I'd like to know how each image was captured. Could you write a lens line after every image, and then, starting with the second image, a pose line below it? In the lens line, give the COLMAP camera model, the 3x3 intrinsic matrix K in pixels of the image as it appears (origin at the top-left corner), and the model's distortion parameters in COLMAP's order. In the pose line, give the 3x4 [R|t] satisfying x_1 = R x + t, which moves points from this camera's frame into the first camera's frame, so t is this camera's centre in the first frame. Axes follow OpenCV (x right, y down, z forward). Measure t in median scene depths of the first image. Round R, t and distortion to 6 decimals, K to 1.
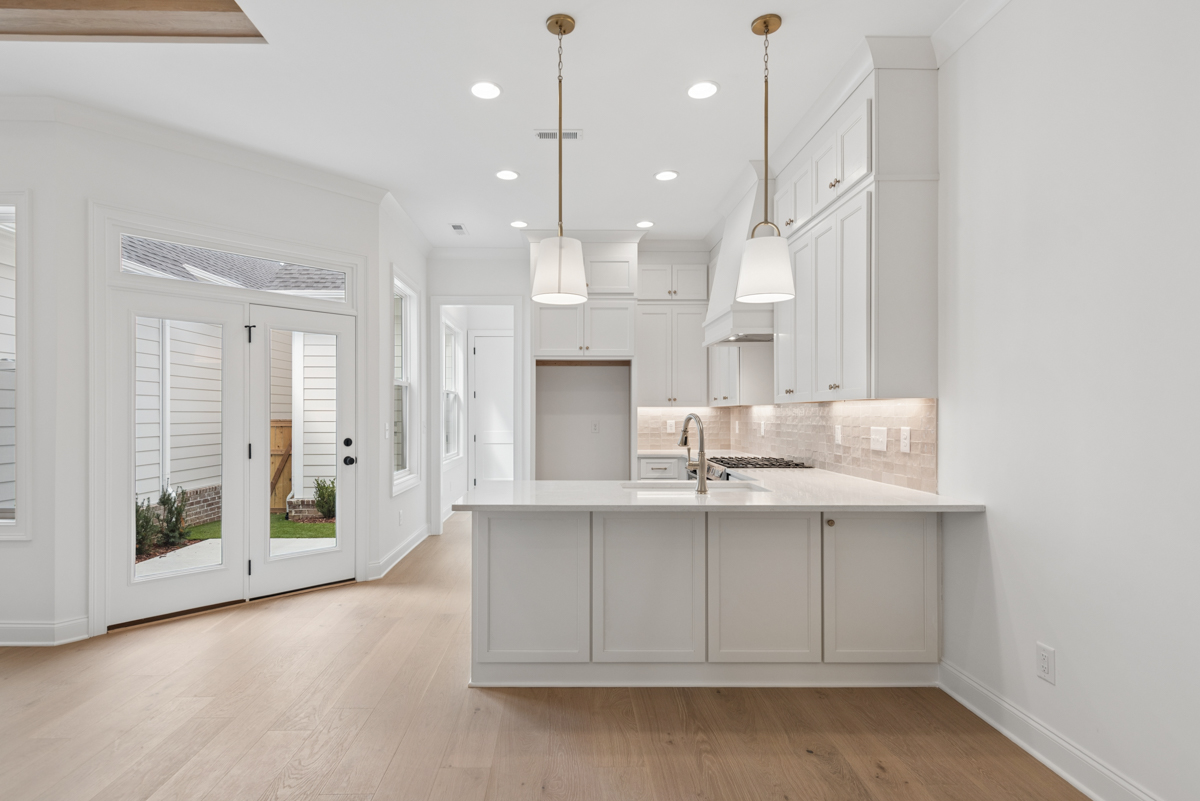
lens RADIAL K [[621.4, 0, 553.9], [0, 621.4, 410.7], [0, 0, 1]] dist [0.007259, -0.000826]
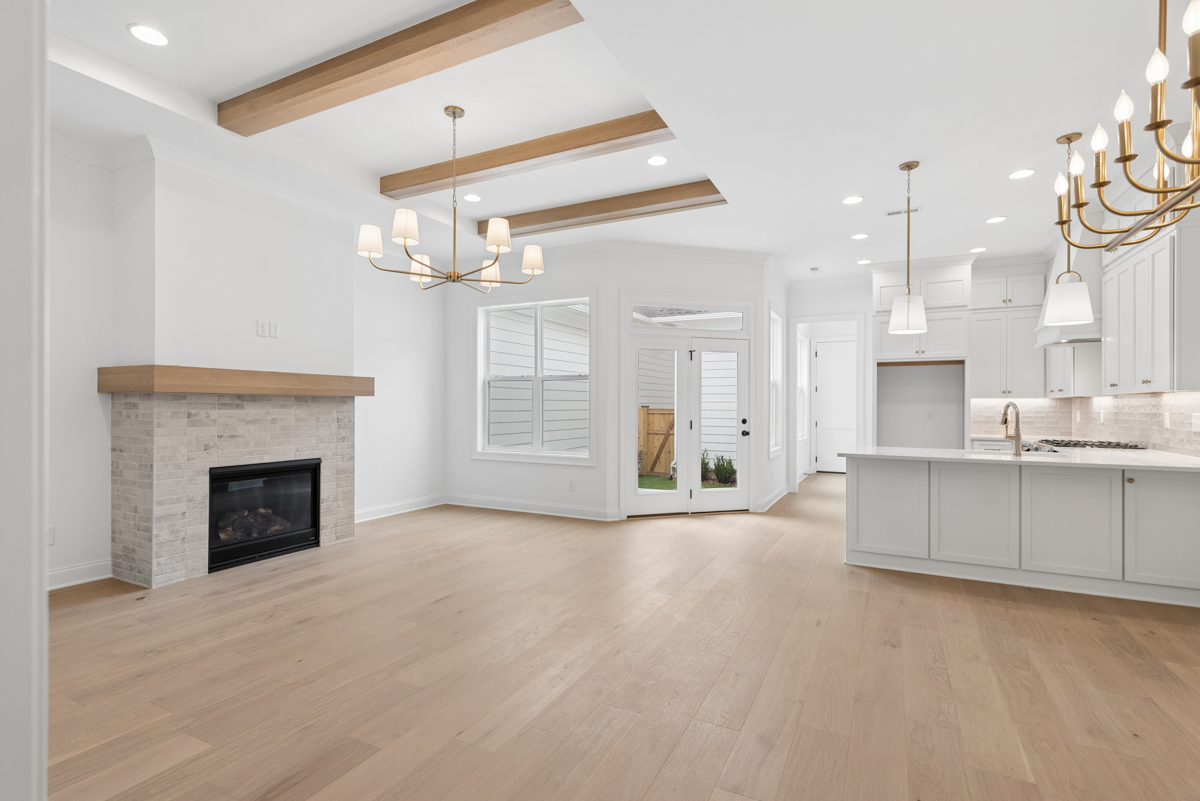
lens RADIAL K [[563.8, 0, 590.9], [0, 563.8, 404.1], [0, 0, 1]] dist [0.013012, -0.006003]
pose [[0.892034, 0.001970, -0.451964, -0.046649], [-0.001392, 0.999998, 0.001611, 0.007740], [0.451966, -0.000808, 0.892035, -0.545618]]
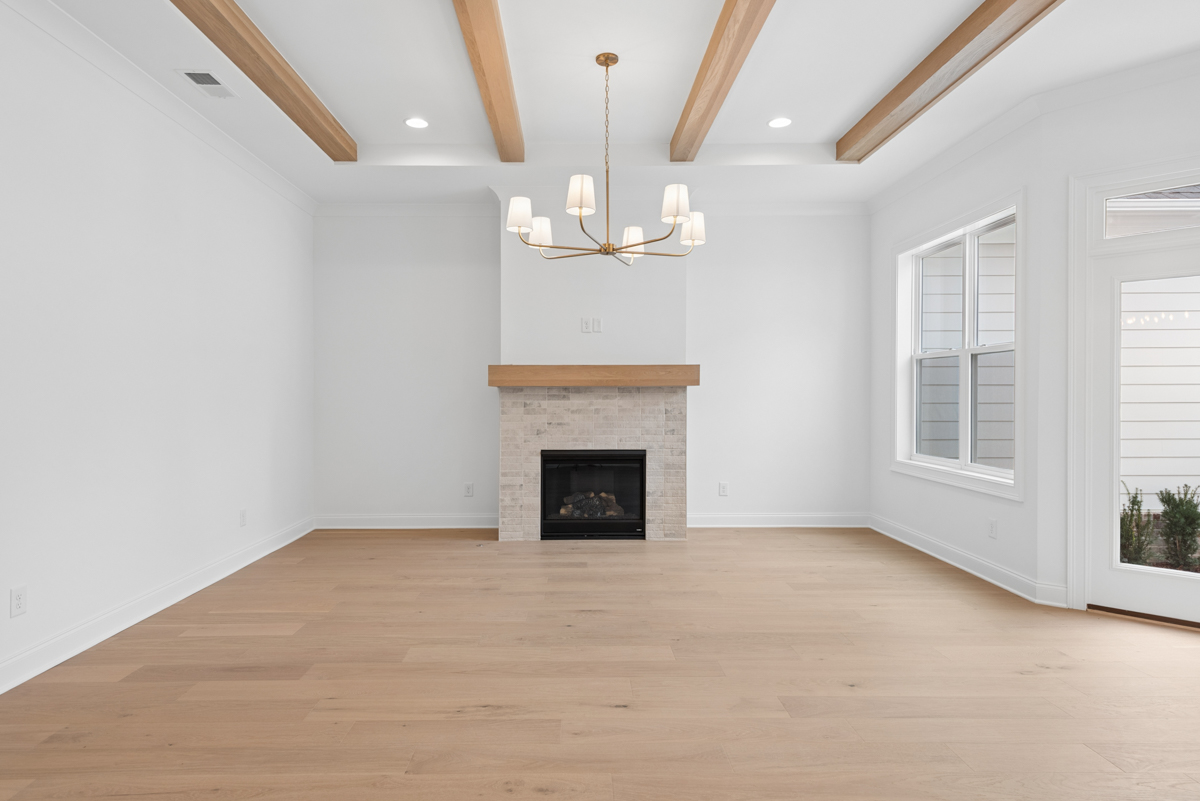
lens RADIAL K [[678.7, 0, 595.5], [0, 678.7, 402.6], [0, 0, 1]] dist [0.022623, -0.001217]
pose [[0.020631, 0.013190, -0.999700, 0.341293], [0.007420, 0.999883, 0.013346, 0.007097], [0.999760, -0.007693, 0.020530, 0.198143]]
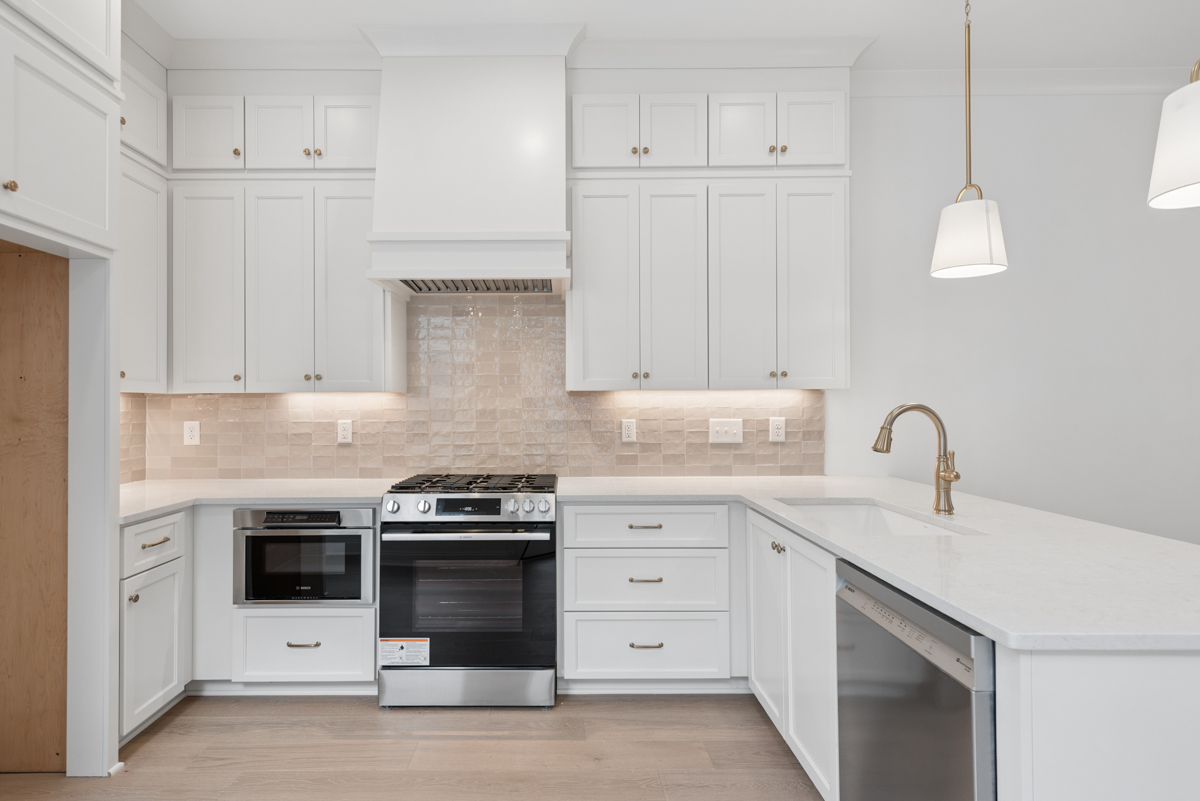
lens RADIAL K [[621.4, 0, 593.6], [0, 621.4, 400.0], [0, 0, 1]] dist [0.007259, -0.000826]
pose [[-0.009029, 0.010488, 0.999904, -0.421001], [0.001247, 0.999944, -0.010477, 0.007214], [-0.999958, 0.001152, -0.009042, 1.185482]]
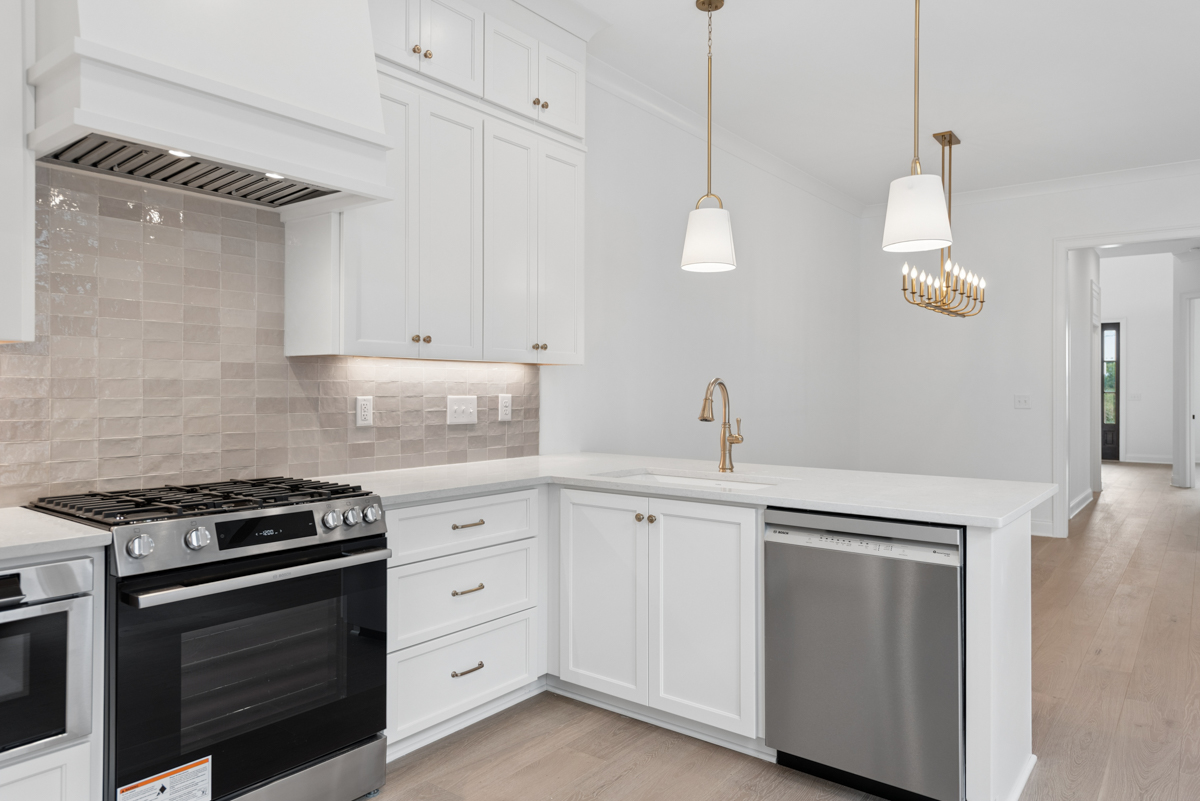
lens RADIAL K [[769.6, 0, 592.4], [0, 769.6, 394.2], [0, 0, 1]] dist [0.002668, -0.009573]
pose [[-0.793768, -0.000517, 0.608221, -0.220743], [-0.001482, 0.999998, -0.001084, 0.024863], [-0.608219, -0.001761, -0.793767, 1.659068]]
